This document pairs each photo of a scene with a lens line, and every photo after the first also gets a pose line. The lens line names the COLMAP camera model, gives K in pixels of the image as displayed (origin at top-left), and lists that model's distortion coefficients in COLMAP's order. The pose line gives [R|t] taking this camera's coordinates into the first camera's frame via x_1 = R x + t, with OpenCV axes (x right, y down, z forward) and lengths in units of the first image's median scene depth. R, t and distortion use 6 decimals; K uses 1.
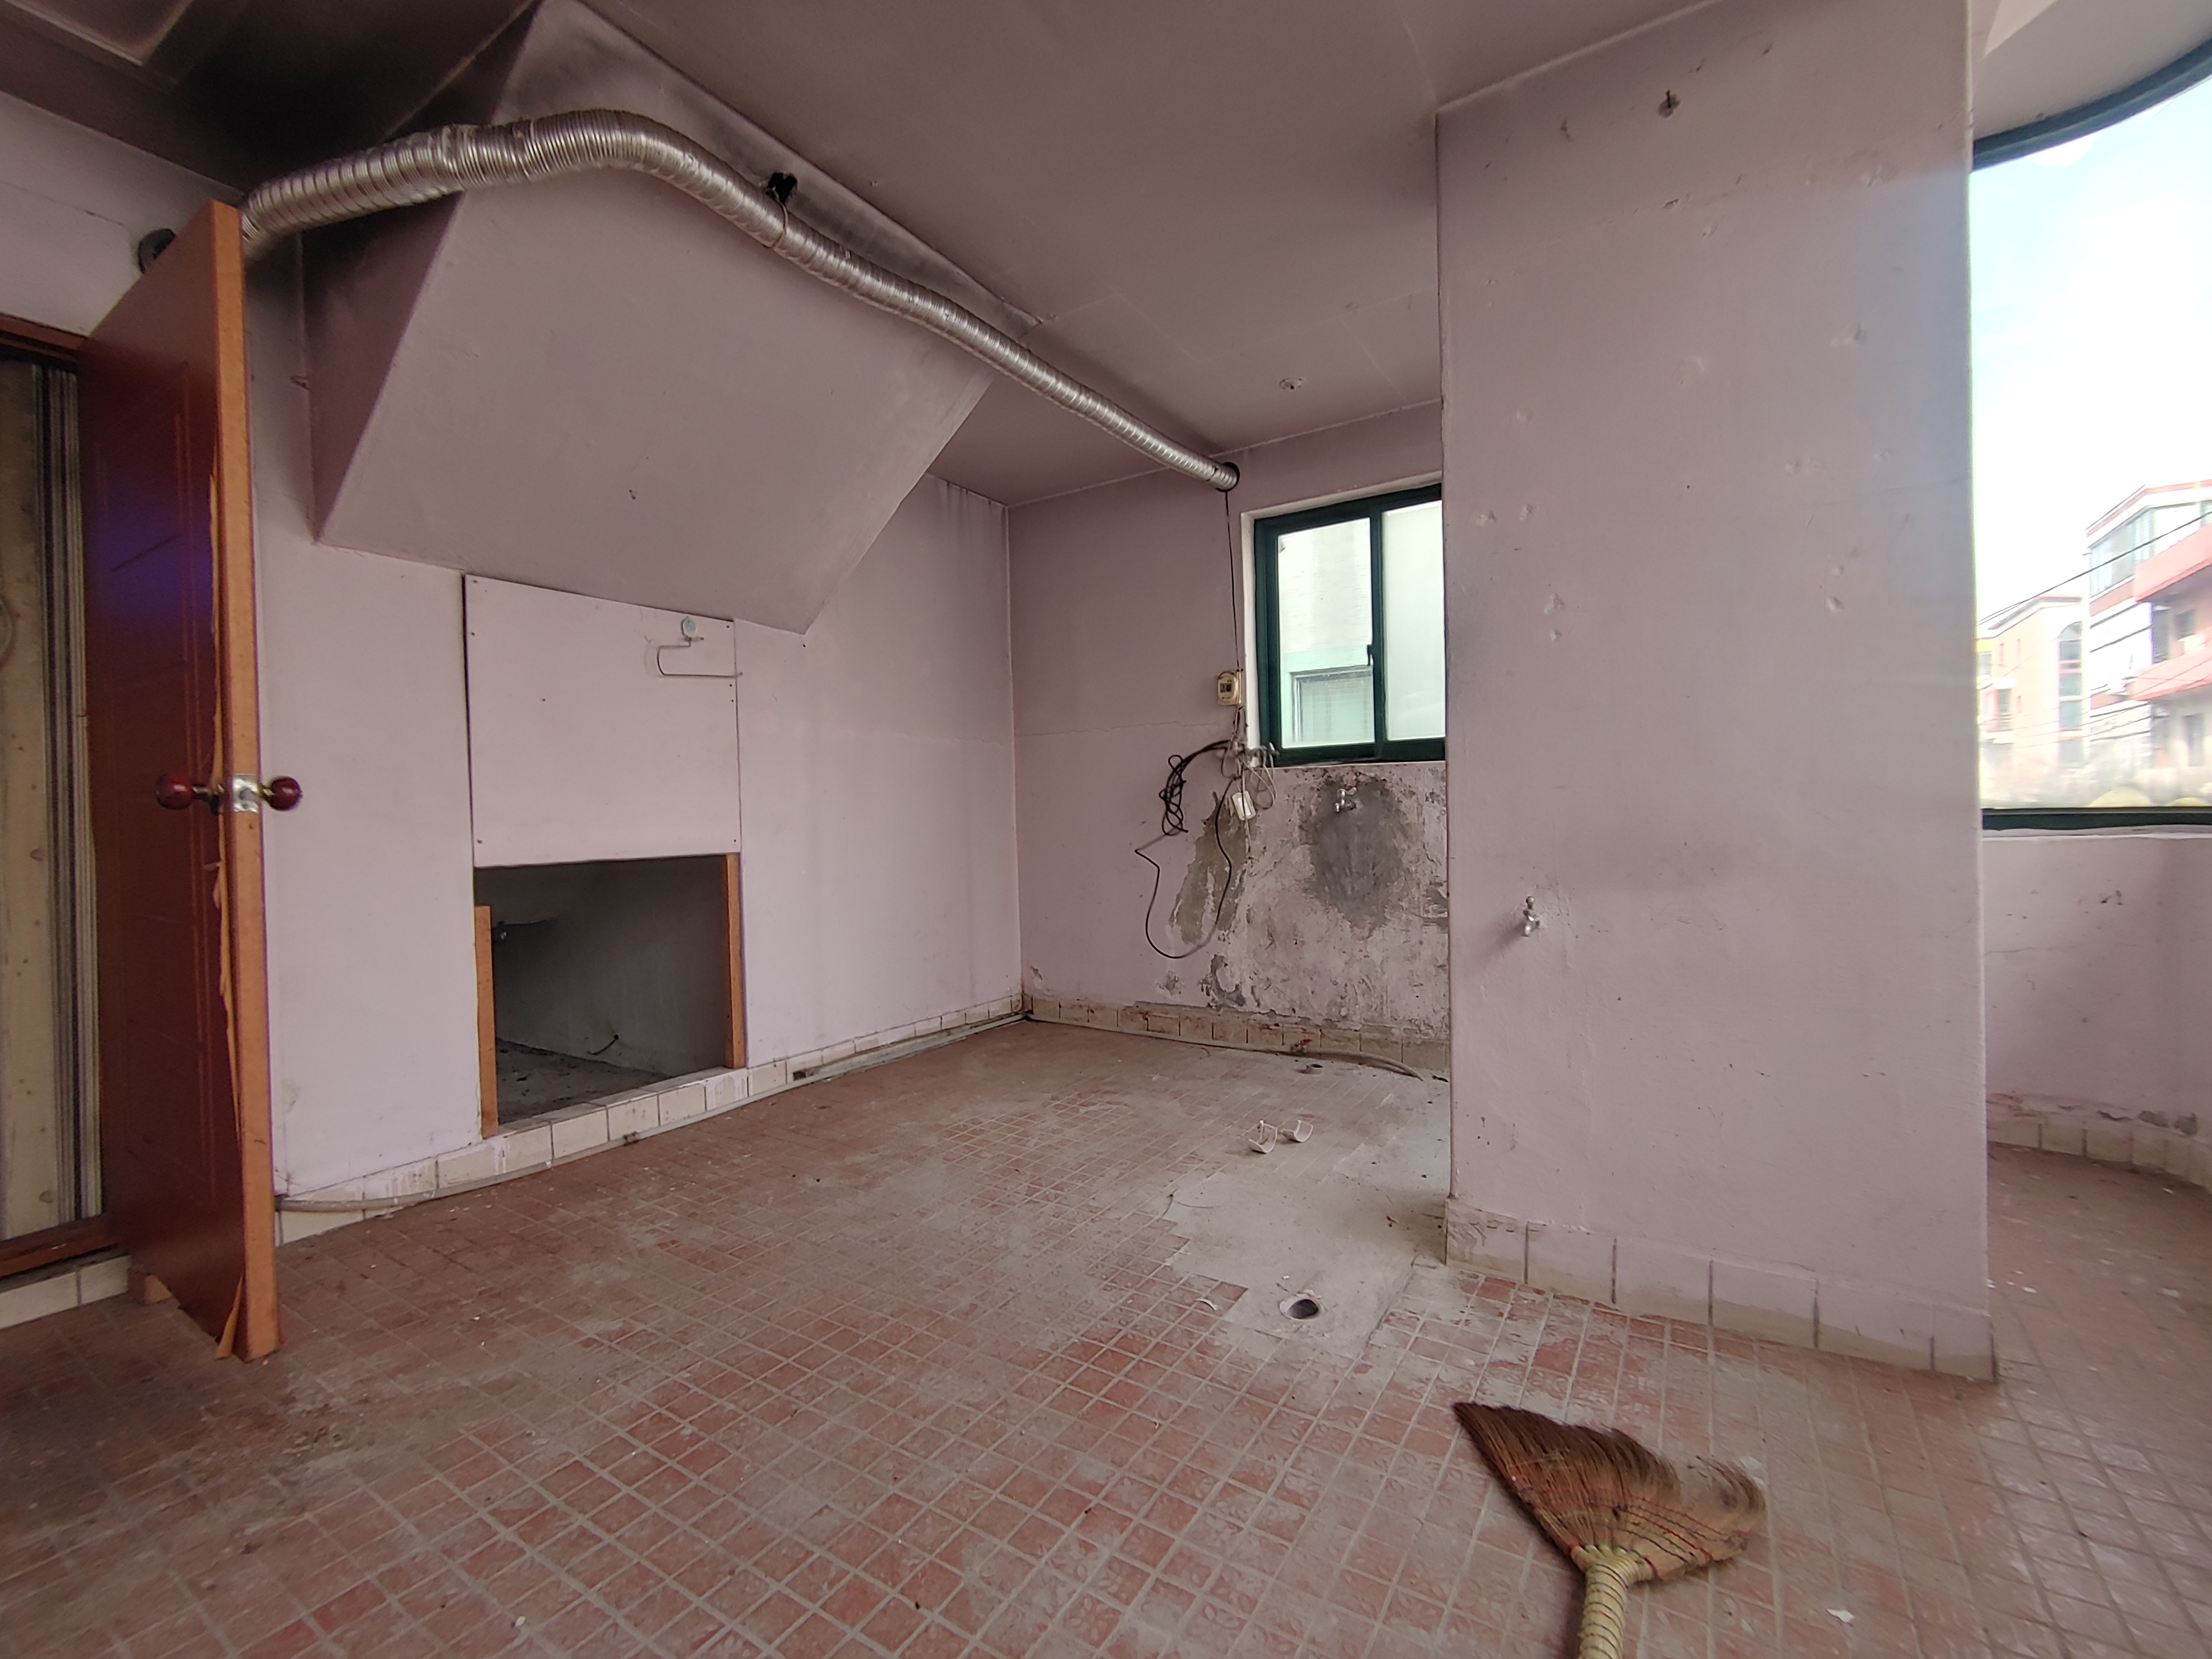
lens RADIAL K [[947.9, 0, 1109.0], [0, 947.9, 813.7], [0, 0, 1]] dist [-0.002303, -0.000382]
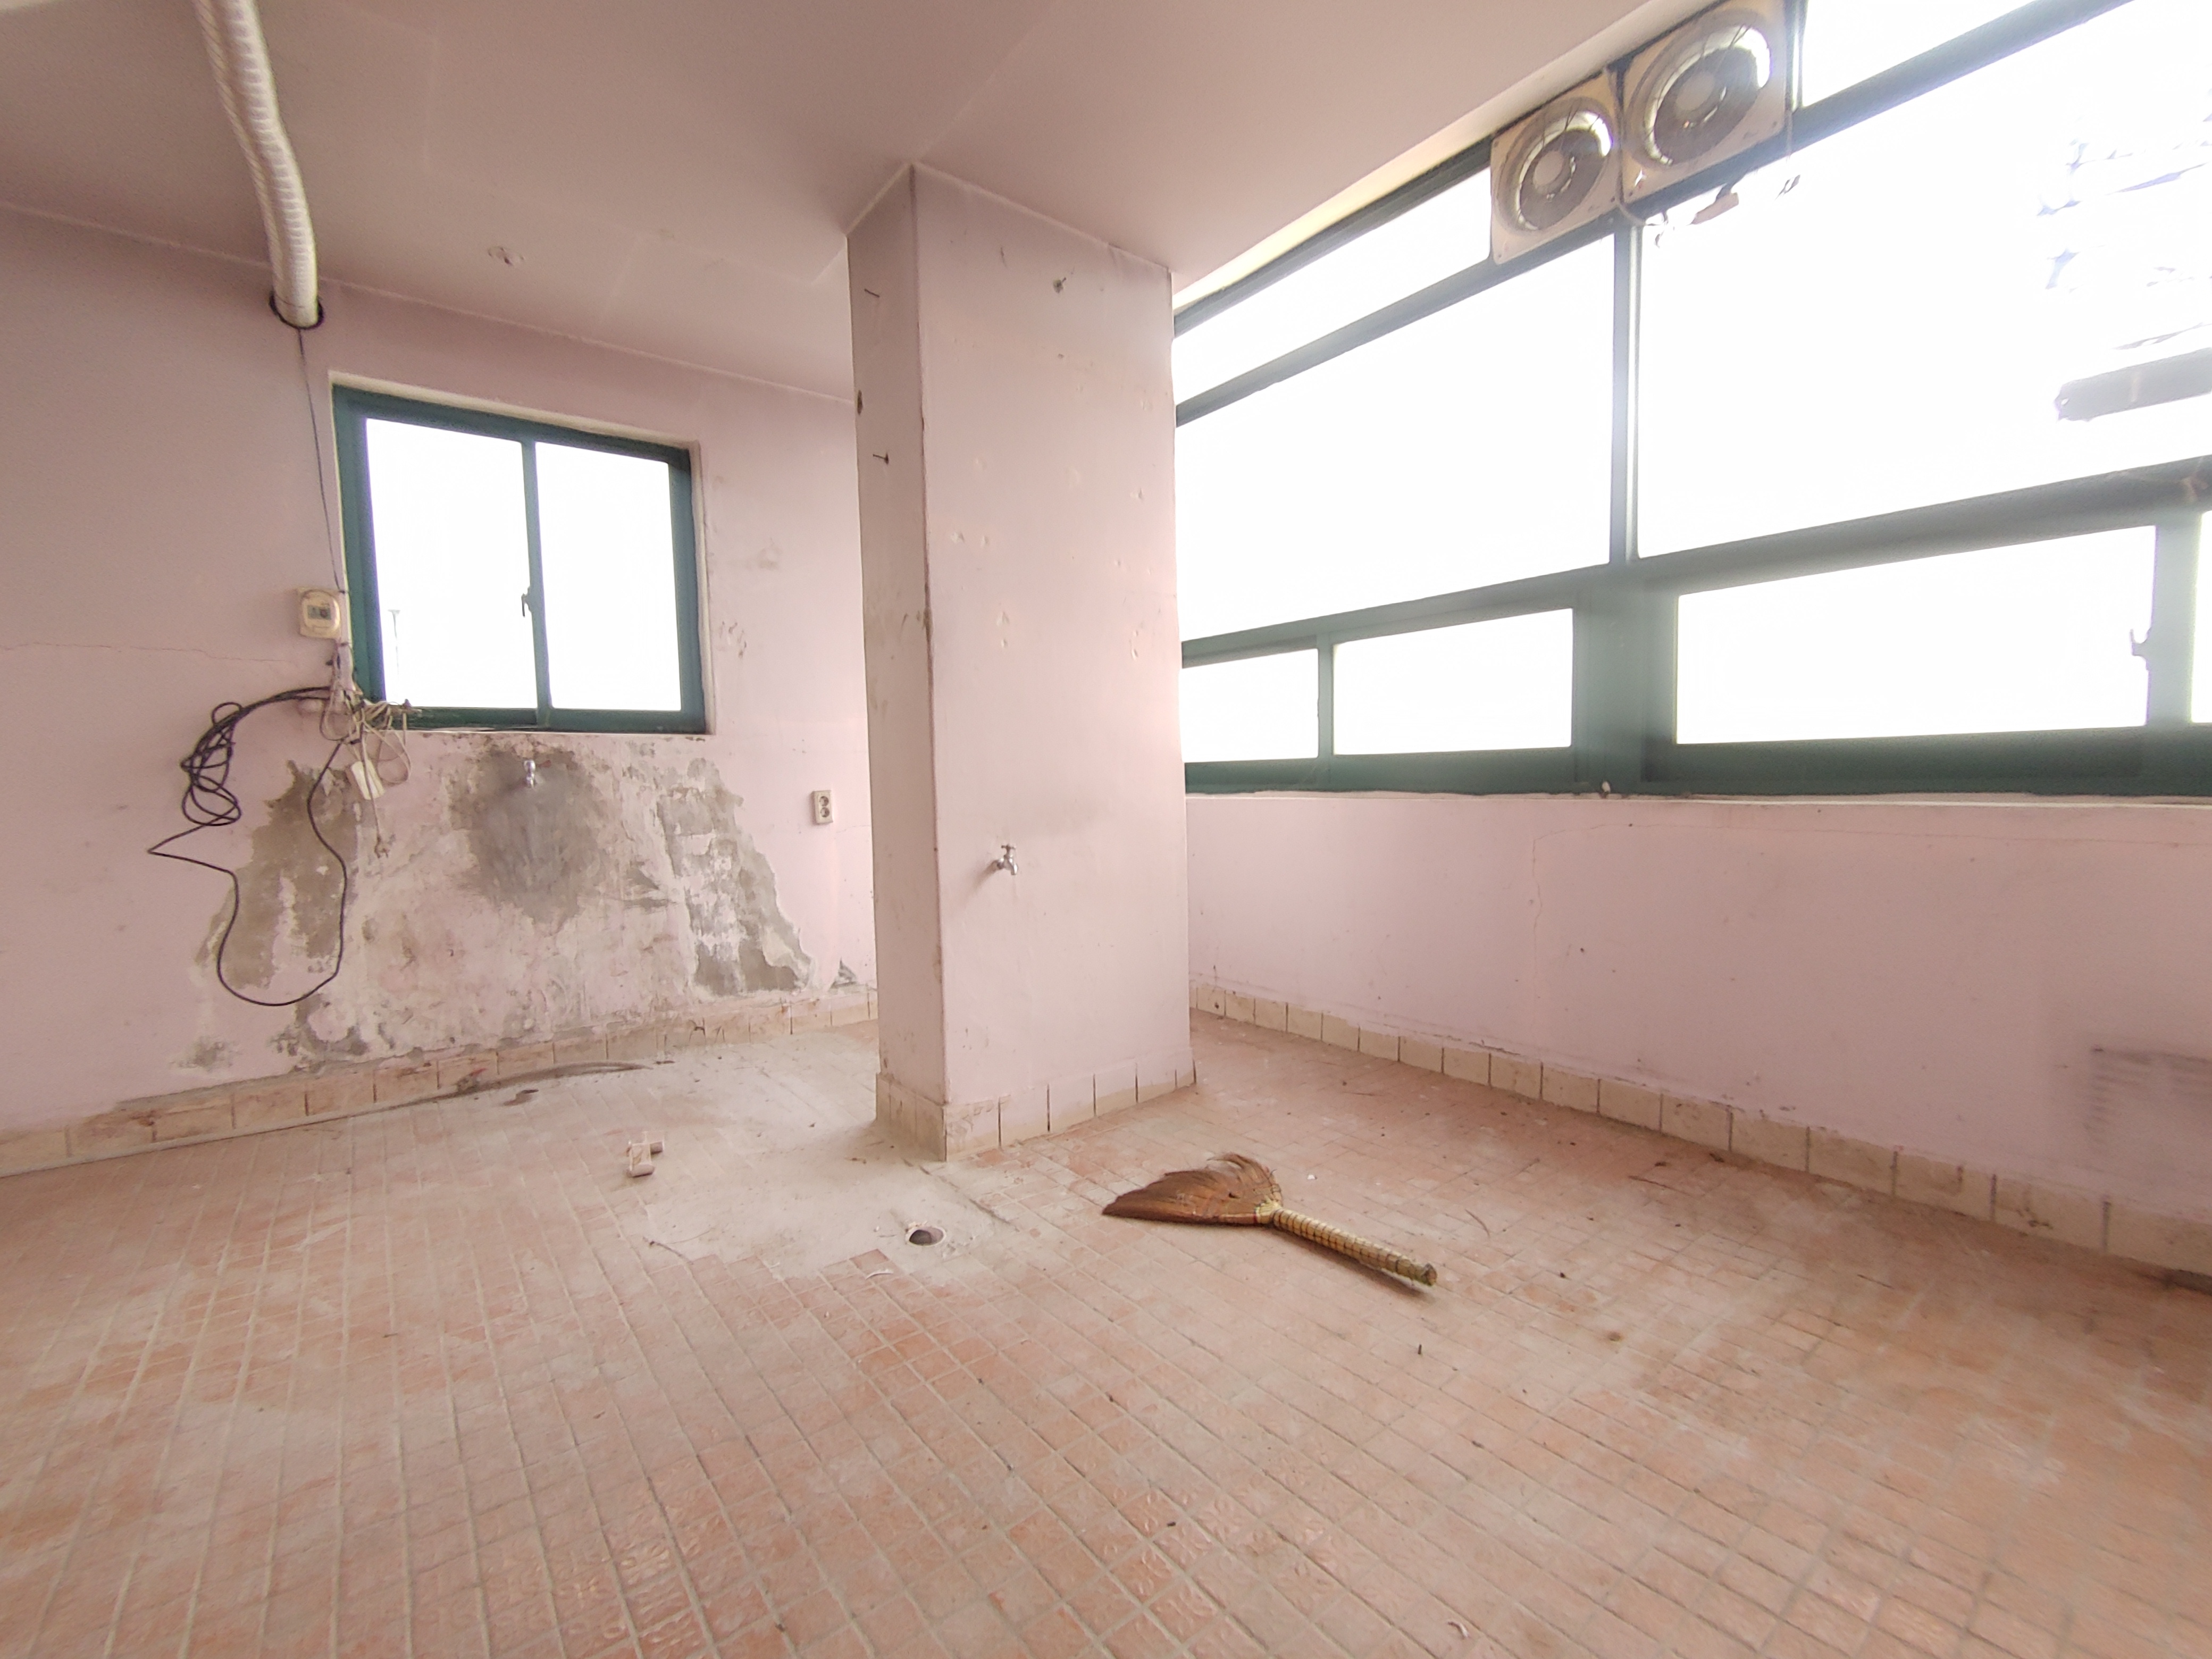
lens RADIAL K [[947.9, 0, 1109.0], [0, 947.9, 813.7], [0, 0, 1]] dist [-0.002303, -0.000382]
pose [[0.327197, -0.022617, 0.944685, -0.378886], [0.014135, 0.999719, 0.019039, 0.012275], [-0.944850, 0.007123, 0.327425, 0.230721]]
